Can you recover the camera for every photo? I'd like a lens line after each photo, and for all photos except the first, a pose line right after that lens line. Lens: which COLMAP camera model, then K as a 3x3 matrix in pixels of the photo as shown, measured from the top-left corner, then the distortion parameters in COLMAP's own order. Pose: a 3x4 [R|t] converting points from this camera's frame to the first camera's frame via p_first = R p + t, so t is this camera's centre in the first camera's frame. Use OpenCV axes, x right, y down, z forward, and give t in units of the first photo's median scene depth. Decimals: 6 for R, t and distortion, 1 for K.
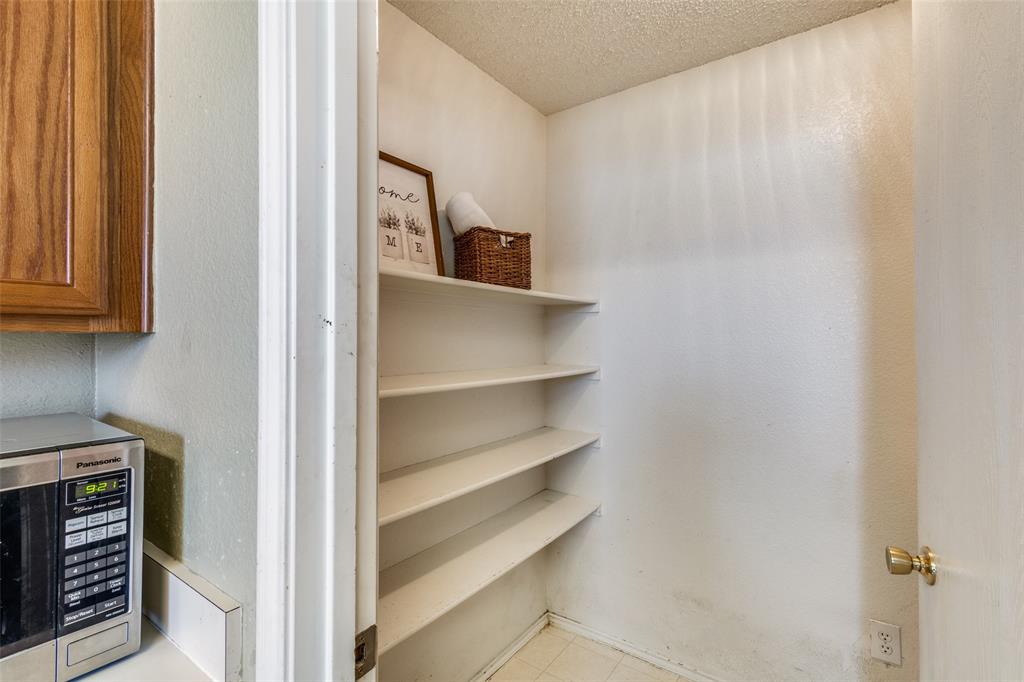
lens RADIAL K [[491.2, 0, 516.5], [0, 491.2, 336.8], [0, 0, 1]] dist [0.000029, -0.000328]
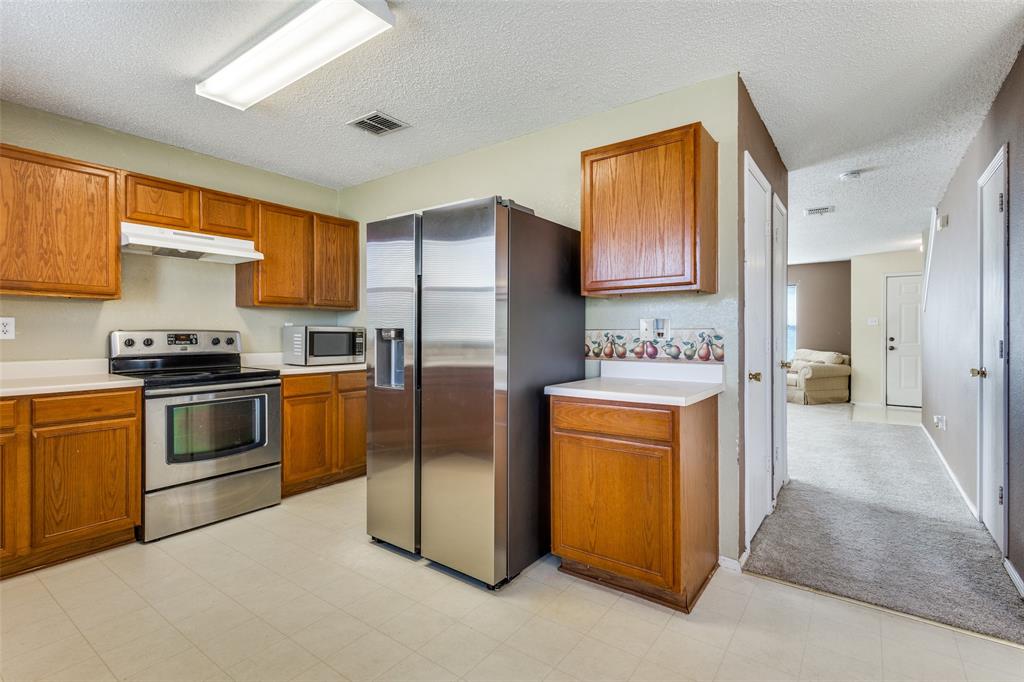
lens RADIAL K [[483.2, 0, 526.9], [0, 483.2, 336.9], [0, 0, 1]] dist [-0.001350, -0.001448]
pose [[0.999985, 0.001079, -0.005432, 1.186416], [-0.001041, 0.999976, 0.006901, 0.271106], [0.005439, -0.006895, 0.999961, -4.642062]]
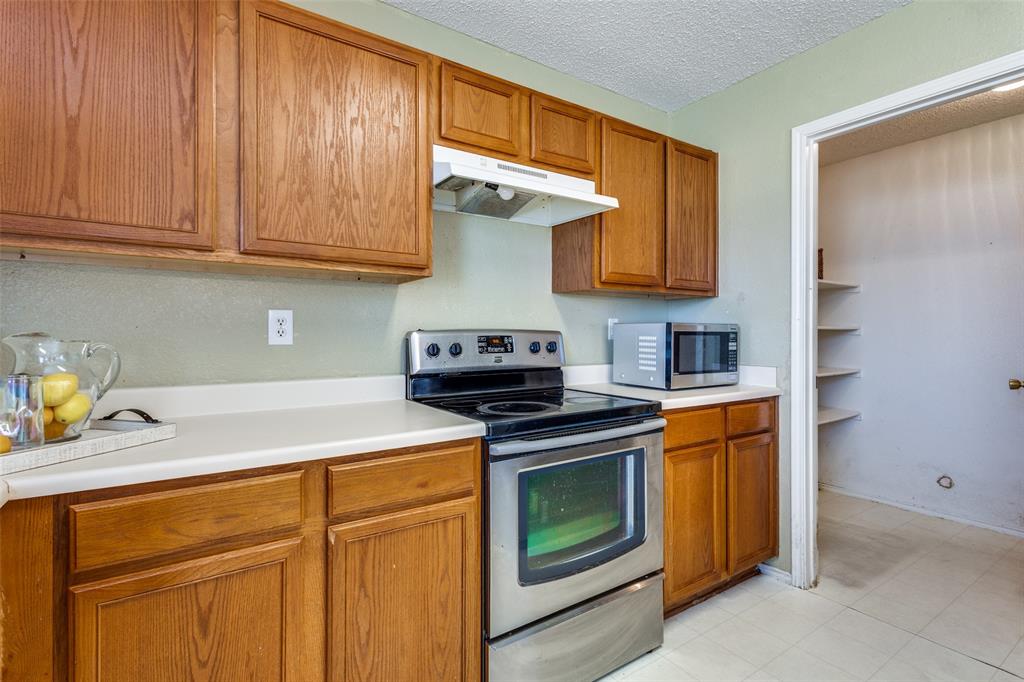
lens RADIAL K [[491.2, 0, 516.5], [0, 491.2, 336.8], [0, 0, 1]] dist [0.000029, -0.000328]
pose [[0.935289, 0.001959, -0.353880, -0.964118], [0.000124, 0.999983, 0.005862, 0.265744], [0.353885, -0.005527, 0.935273, -2.756620]]
